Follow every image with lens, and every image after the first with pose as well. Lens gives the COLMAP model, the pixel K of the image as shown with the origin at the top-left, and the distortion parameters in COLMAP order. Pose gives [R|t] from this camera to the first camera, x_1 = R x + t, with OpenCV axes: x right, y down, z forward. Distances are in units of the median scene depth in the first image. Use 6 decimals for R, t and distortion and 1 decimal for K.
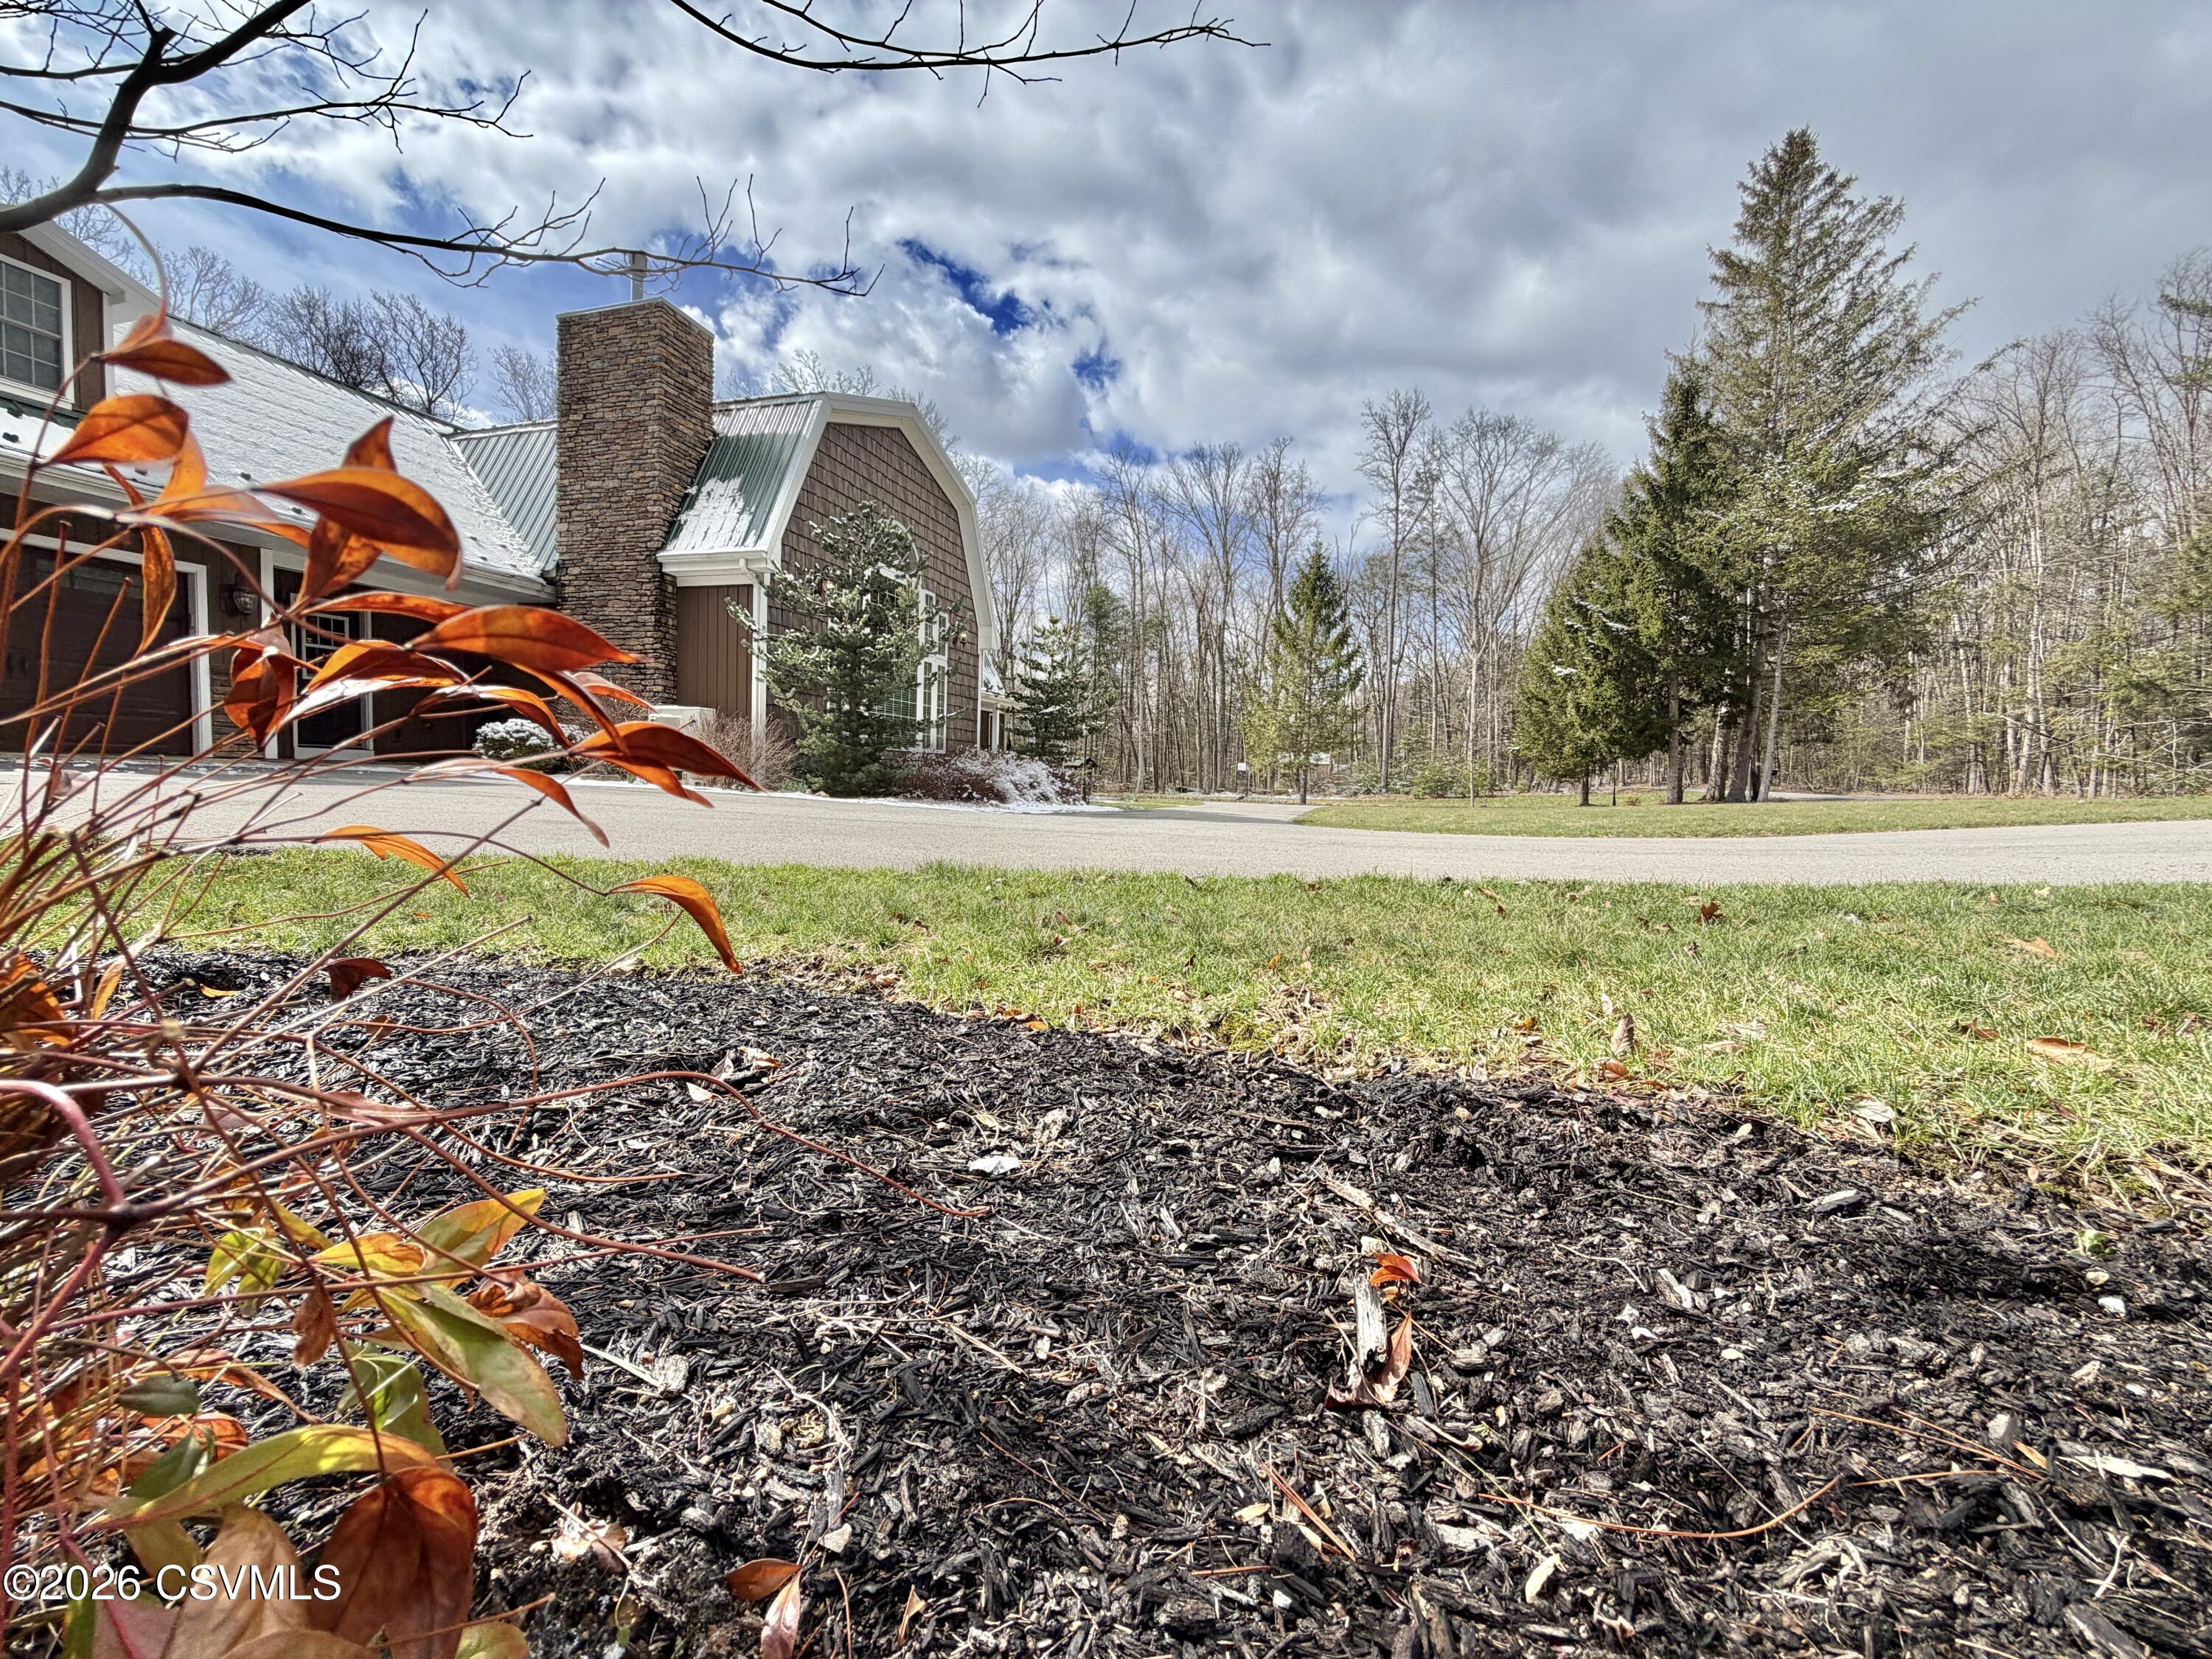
lens RADIAL K [[908.2, 0, 1096.0], [0, 908.2, 830.0], [0, 0, 1]] dist [0.001183, 0.001192]
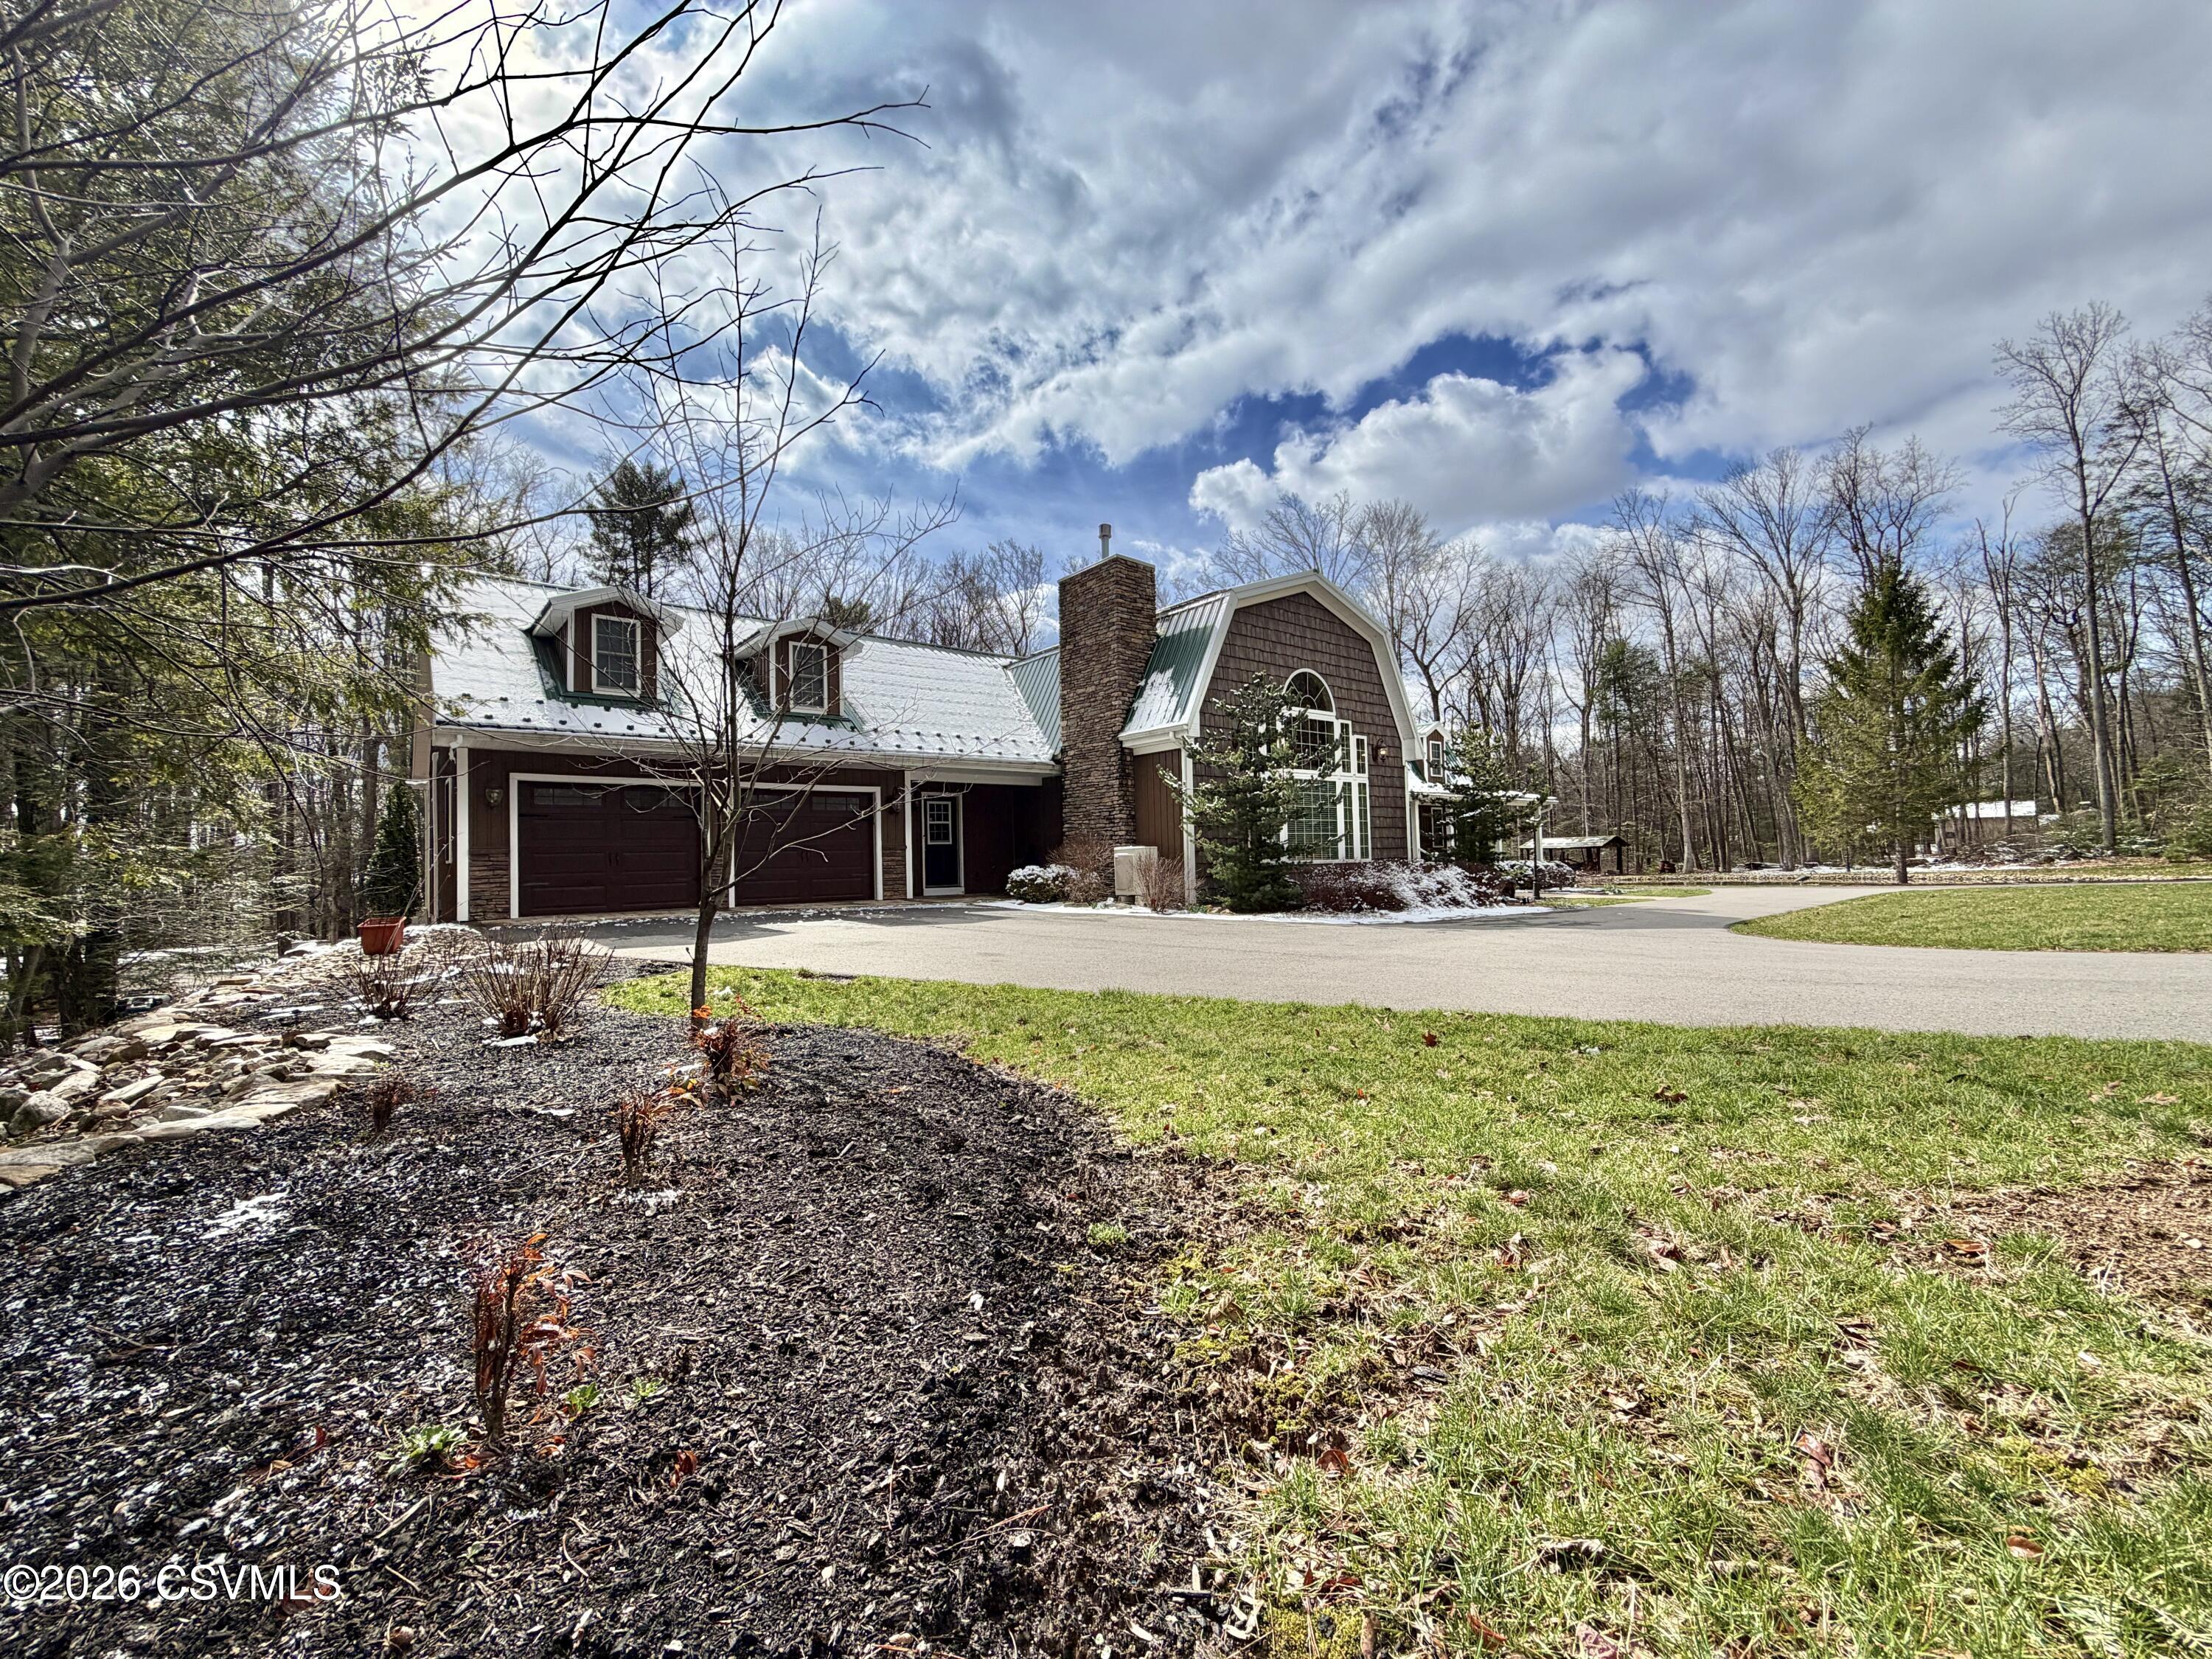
lens RADIAL K [[908.2, 0, 1115.6], [0, 908.2, 831.1], [0, 0, 1]] dist [0.001183, 0.001192]
pose [[0.829573, -0.072932, -0.553615, 0.218681], [0.022654, 0.995013, -0.097134, -0.026445], [0.557938, 0.068038, 0.827089, -0.097260]]
